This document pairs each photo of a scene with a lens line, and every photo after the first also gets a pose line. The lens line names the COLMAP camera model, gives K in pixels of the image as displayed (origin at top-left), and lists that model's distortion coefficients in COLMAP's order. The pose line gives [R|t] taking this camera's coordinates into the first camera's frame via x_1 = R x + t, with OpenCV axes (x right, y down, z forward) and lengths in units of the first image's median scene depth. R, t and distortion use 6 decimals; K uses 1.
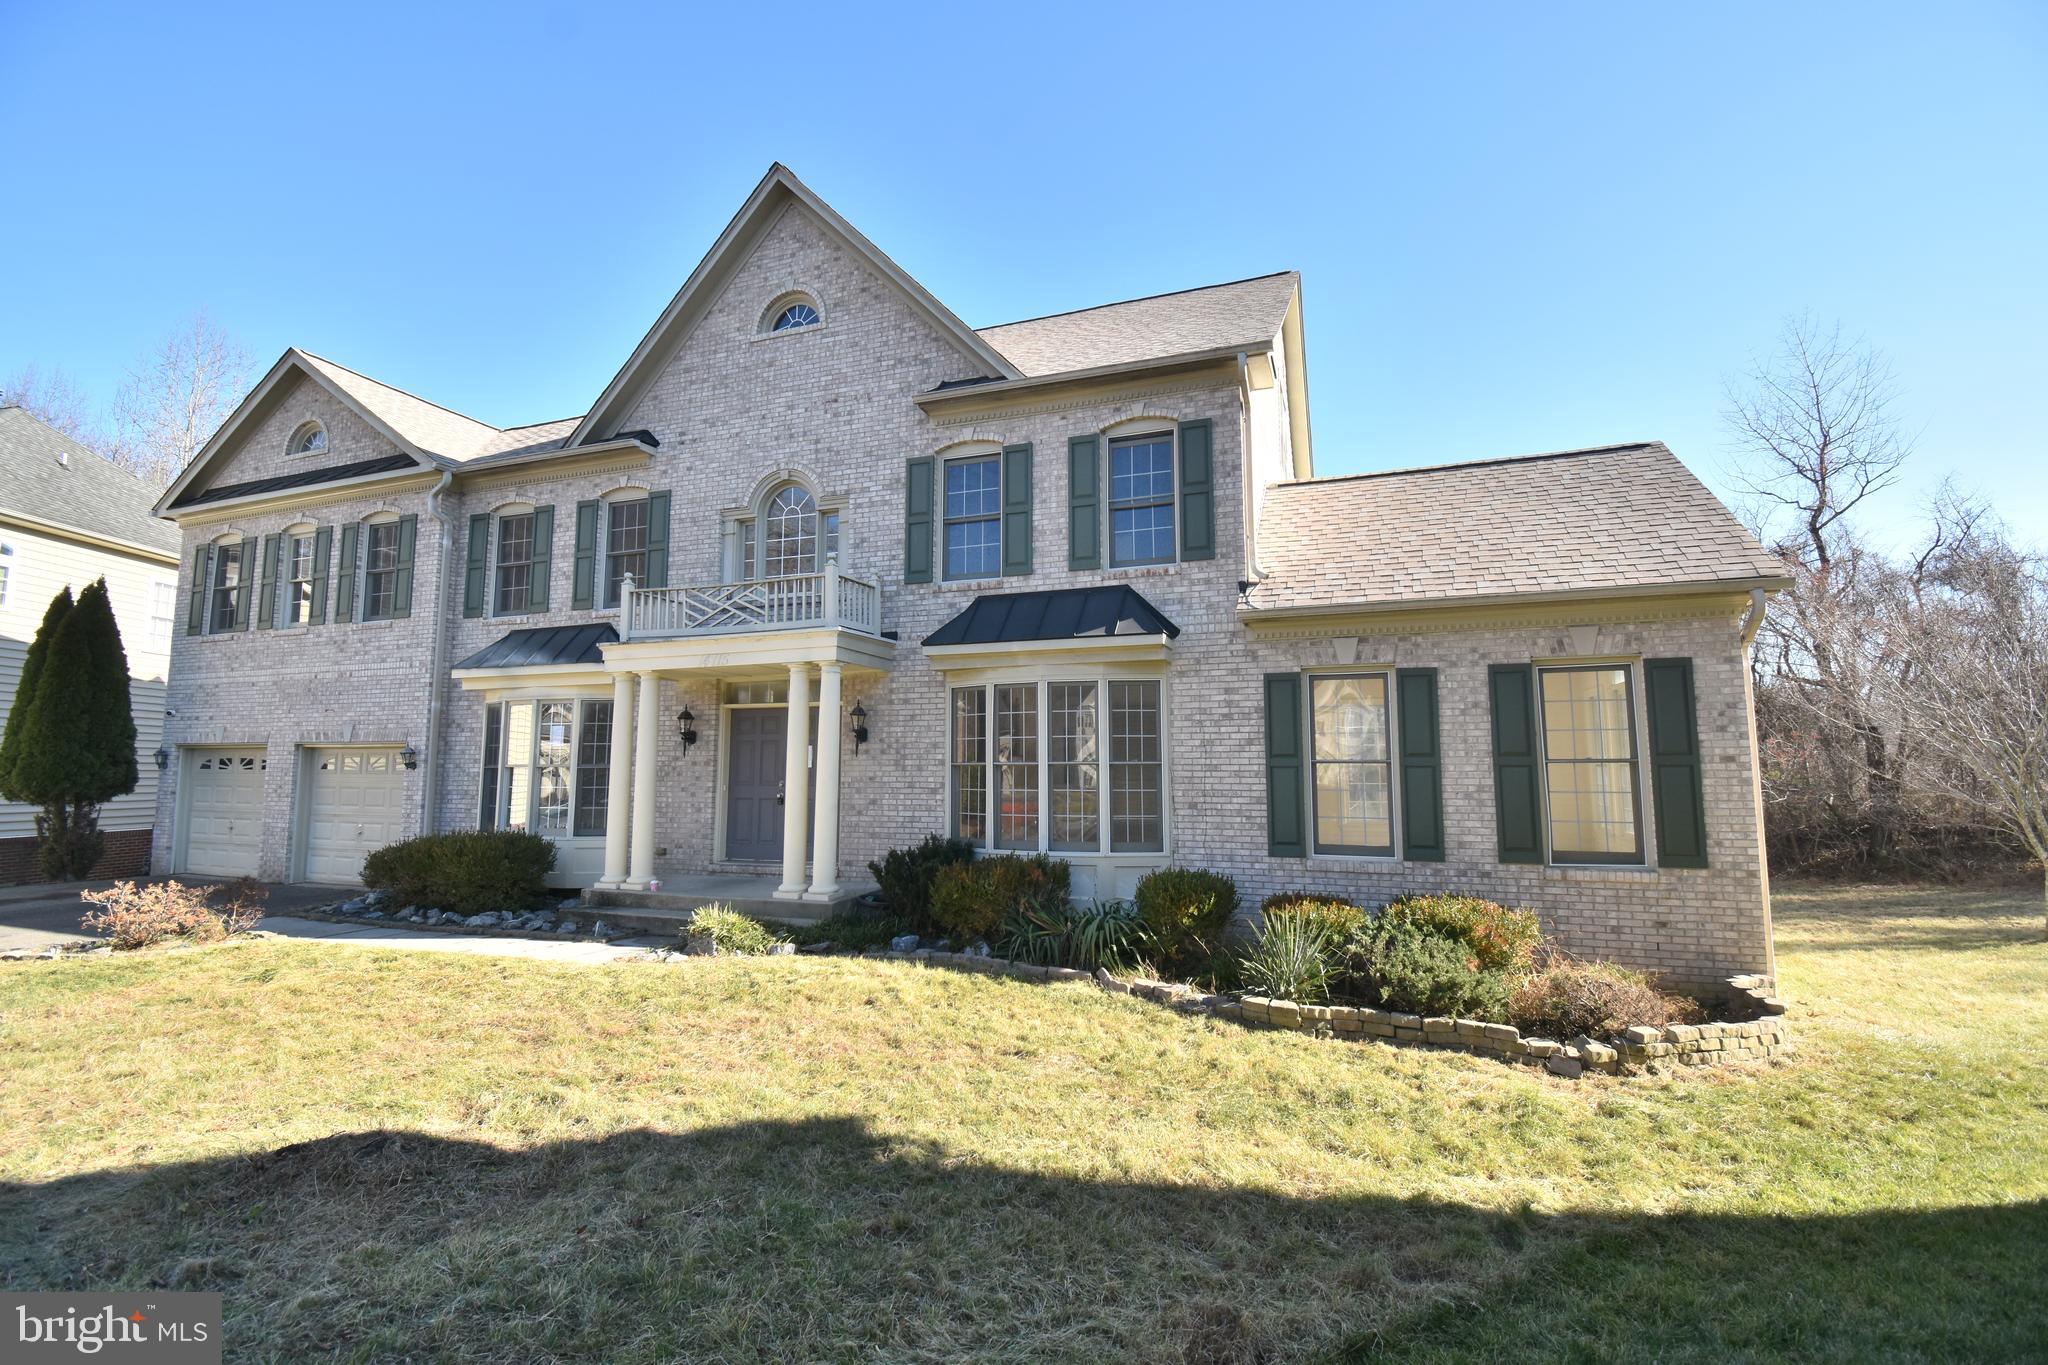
lens RADIAL K [[819.9, 0, 1024.0], [0, 819.9, 682.5], [0, 0, 1]] dist [0.013769, -0.010172]
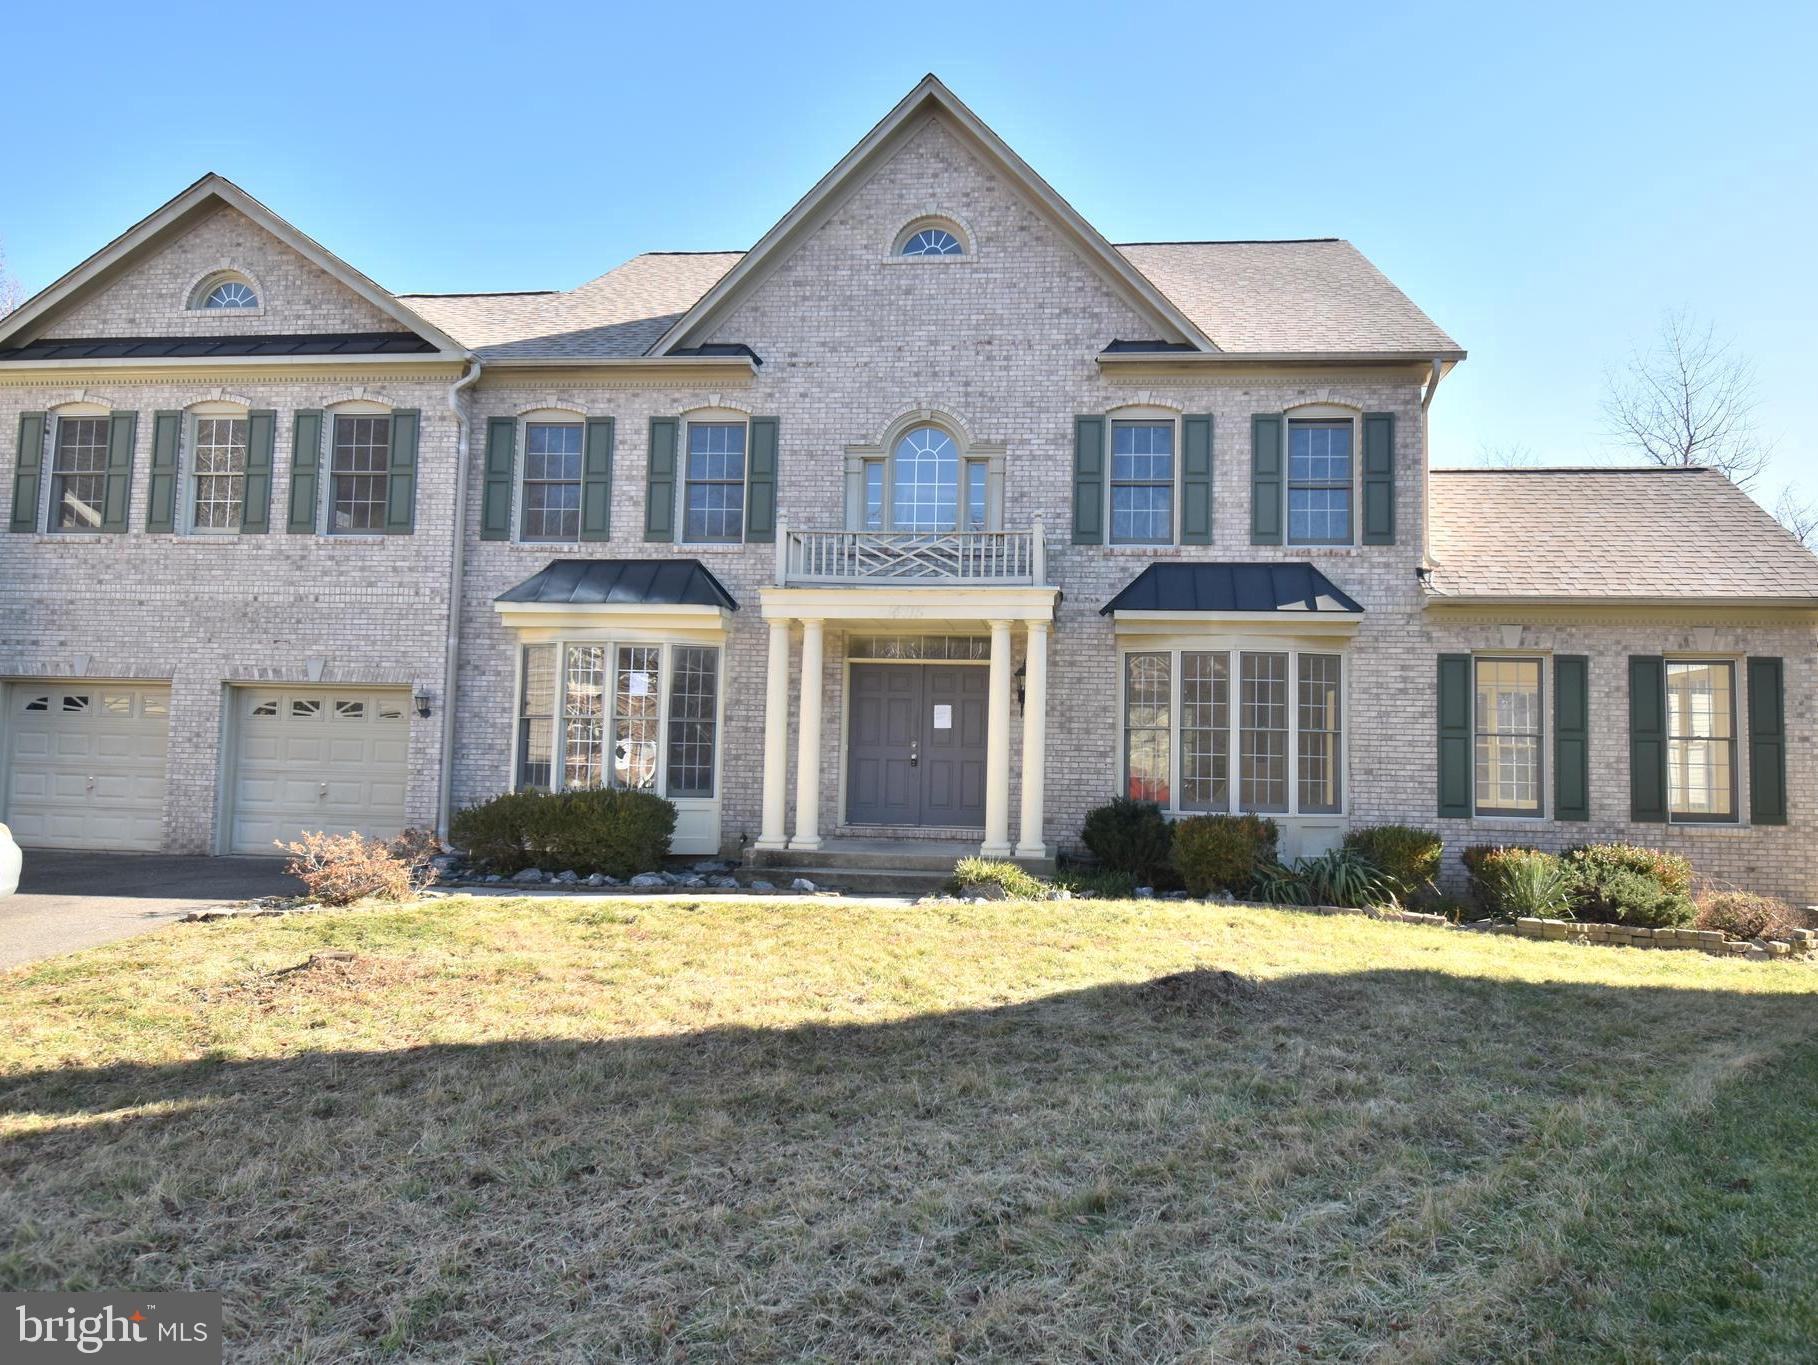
lens RADIAL K [[1091.5, 0, 909.0], [0, 1091.5, 682.5], [0, 0, 1]] dist [0.005054, -0.003480]
pose [[0.973436, 0.040740, 0.225307, -0.643848], [-0.048160, 0.998460, 0.027532, 0.019413], [-0.223838, -0.037651, 0.973899, -0.240813]]
